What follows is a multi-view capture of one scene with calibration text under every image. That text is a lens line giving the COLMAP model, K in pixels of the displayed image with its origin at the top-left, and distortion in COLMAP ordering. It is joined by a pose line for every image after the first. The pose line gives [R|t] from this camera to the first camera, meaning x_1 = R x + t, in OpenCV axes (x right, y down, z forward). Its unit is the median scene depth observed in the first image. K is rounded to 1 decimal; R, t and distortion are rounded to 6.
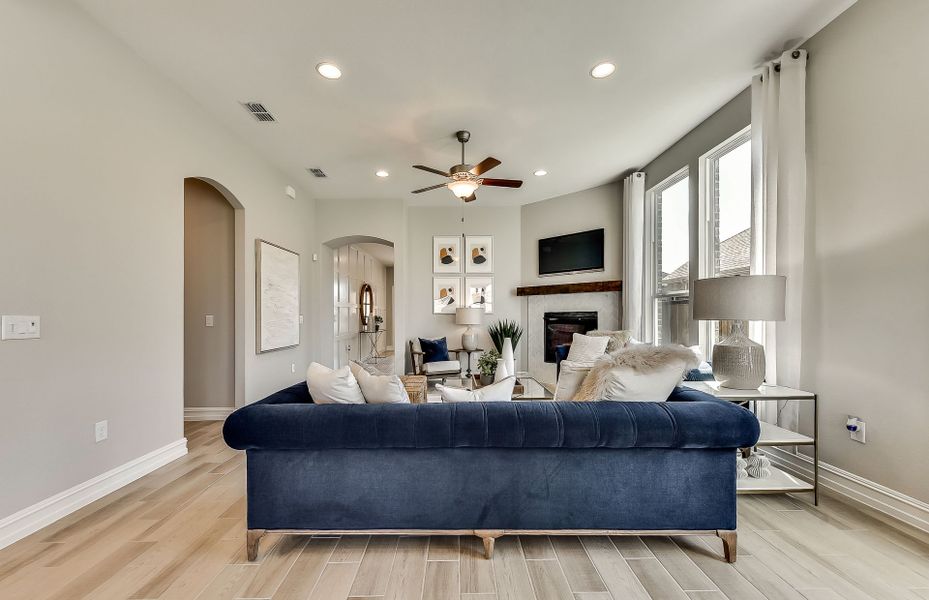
lens RADIAL K [[367.8, 0, 455.8], [0, 367.8, 317.3], [0, 0, 1]] dist [0.007340, -0.000946]
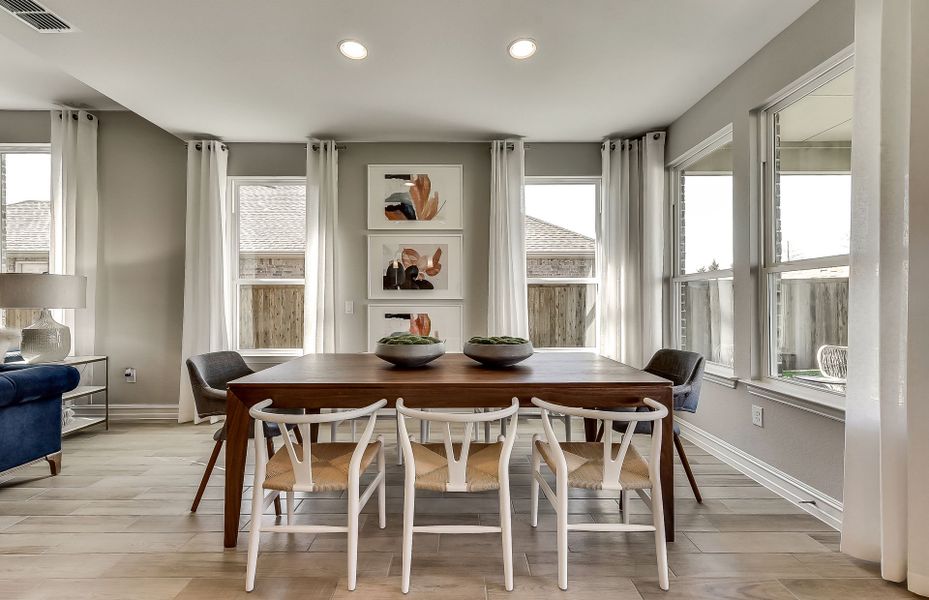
lens RADIAL K [[367.8, 0, 461.1], [0, 367.8, 301.0], [0, 0, 1]] dist [0.007340, -0.000946]
pose [[-0.006651, 0.013748, 0.999883, -0.221073], [0.009620, 0.999860, -0.013683, 0.006357], [-0.999932, 0.009528, -0.006782, -0.175342]]
